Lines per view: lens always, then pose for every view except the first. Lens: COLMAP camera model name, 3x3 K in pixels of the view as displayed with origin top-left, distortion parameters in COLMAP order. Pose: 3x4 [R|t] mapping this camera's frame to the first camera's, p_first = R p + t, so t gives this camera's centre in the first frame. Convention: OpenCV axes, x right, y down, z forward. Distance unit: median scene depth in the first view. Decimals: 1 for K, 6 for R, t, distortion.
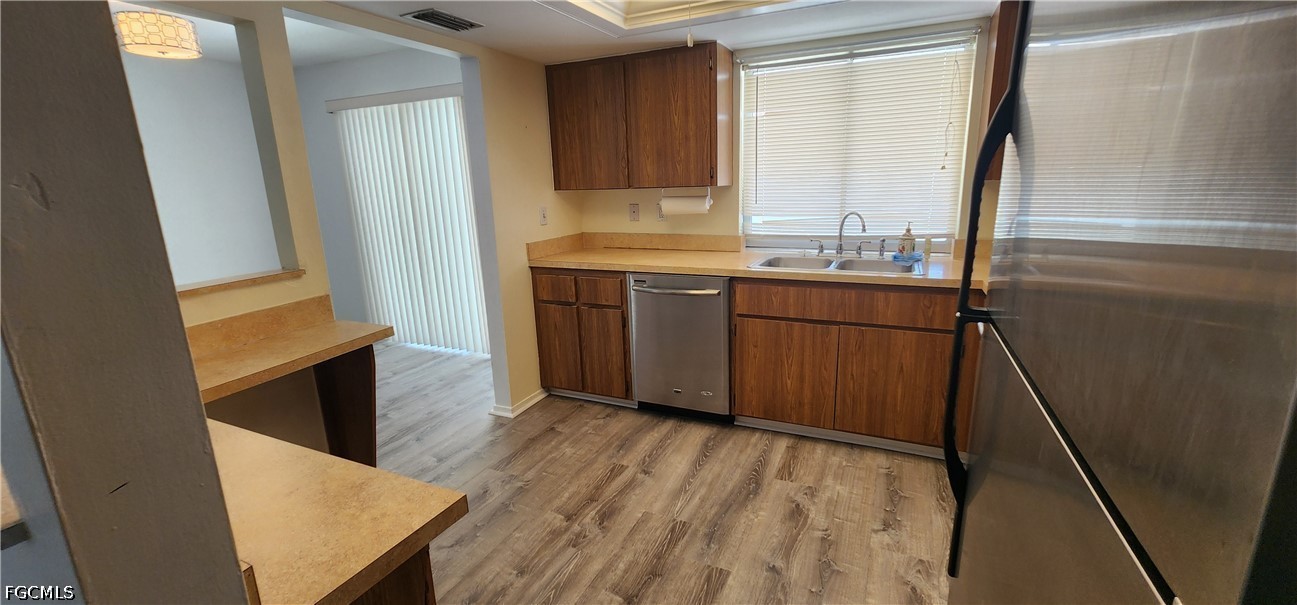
lens RADIAL K [[531.3, 0, 644.4], [0, 531.3, 312.7], [0, 0, 1]] dist [0.005012, -0.000420]
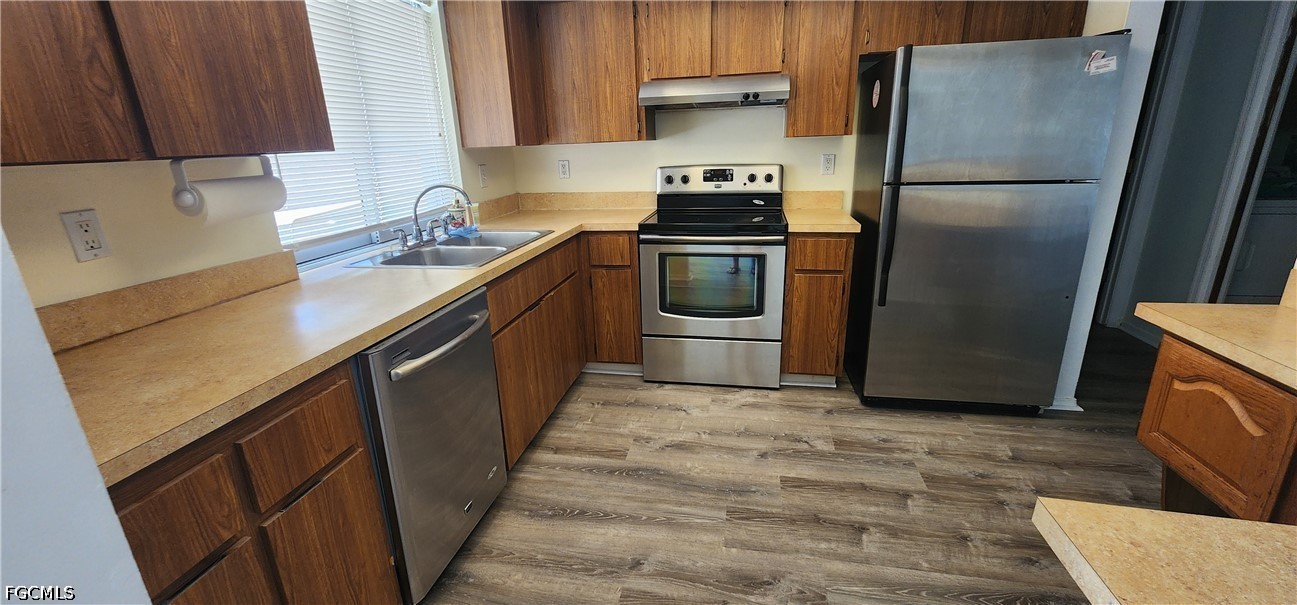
lens RADIAL K [[531.3, 0, 655.2], [0, 531.3, 292.0], [0, 0, 1]] dist [0.005012, -0.000420]
pose [[-0.244649, -0.233998, 0.940953, -0.629548], [0.272623, 0.914693, 0.298350, -0.242139], [-0.930496, 0.329517, -0.159986, 1.084011]]
